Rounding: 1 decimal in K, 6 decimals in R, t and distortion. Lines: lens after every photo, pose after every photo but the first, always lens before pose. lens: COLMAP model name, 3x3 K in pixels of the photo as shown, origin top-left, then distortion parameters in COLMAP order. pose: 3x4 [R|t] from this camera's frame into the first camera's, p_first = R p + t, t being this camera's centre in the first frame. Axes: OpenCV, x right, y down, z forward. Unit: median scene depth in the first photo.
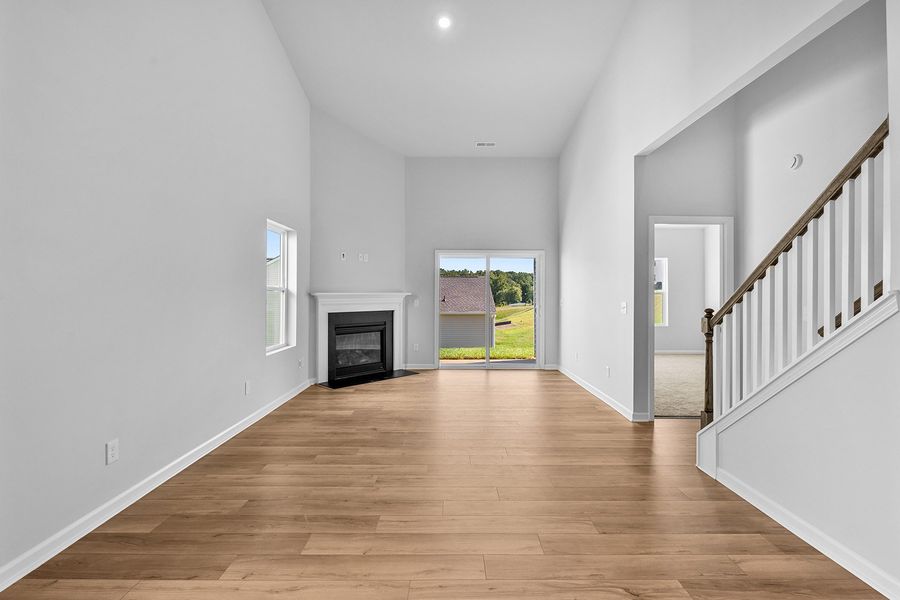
lens RADIAL K [[412.3, 0, 455.0], [0, 412.3, 285.7], [0, 0, 1]] dist [-0.002385, -0.000346]
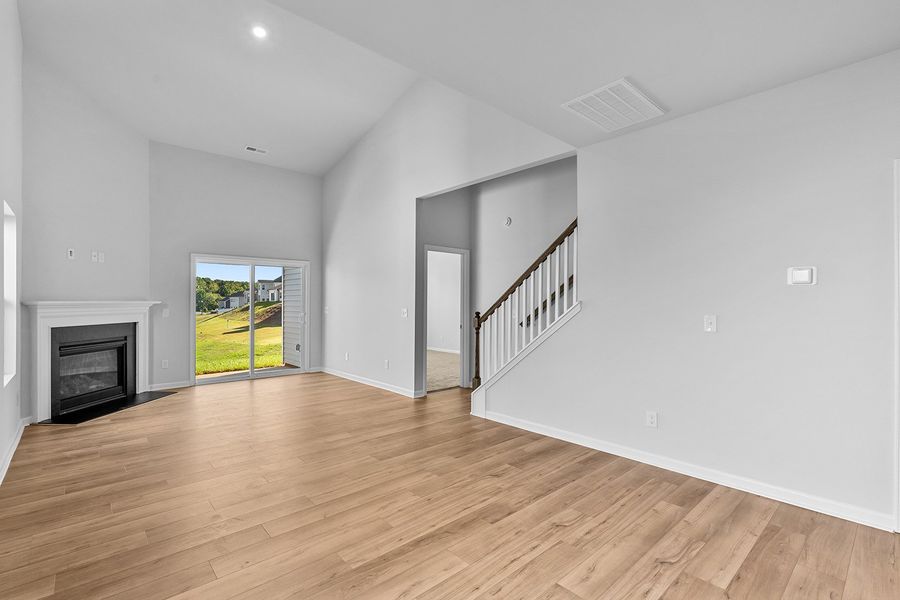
lens RADIAL K [[409.2, 0, 450.0], [0, 409.2, 300.0], [0, 0, 1]] dist [-0.001988, -0.000325]
pose [[0.751951, 0.001648, 0.659217, -0.245142], [-0.012543, 0.999852, 0.011809, -0.003460], [-0.659100, -0.017148, 0.751860, -0.046827]]
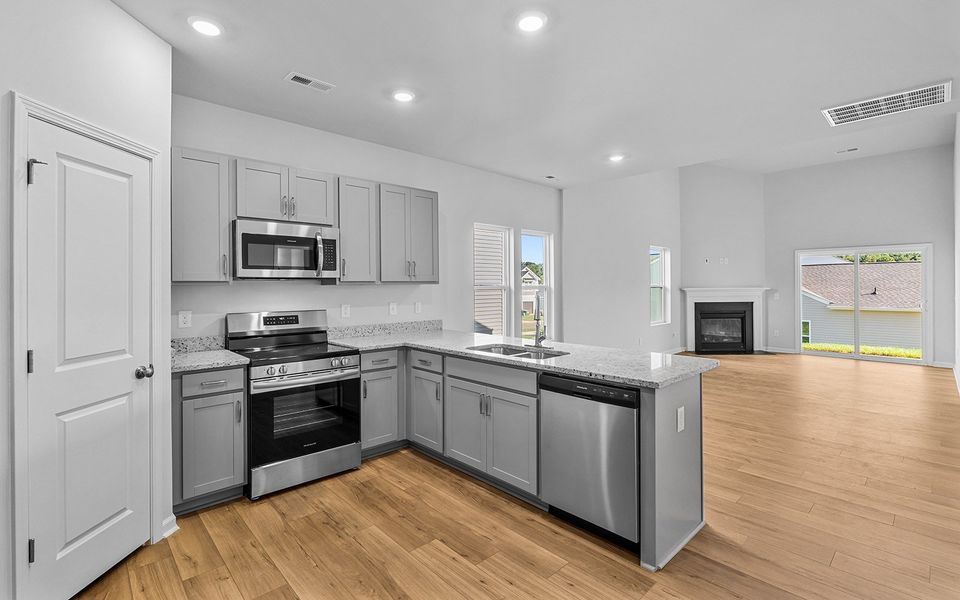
lens RADIAL K [[441.4, 0, 483.7], [0, 441.4, 283.5], [0, 0, 1]] dist [-0.003779, -0.000385]
pose [[0.683850, -0.011642, -0.729529, 0.293551], [0.023871, 0.999694, 0.006423, -0.024884], [0.729232, -0.021807, 0.683919, -0.543197]]
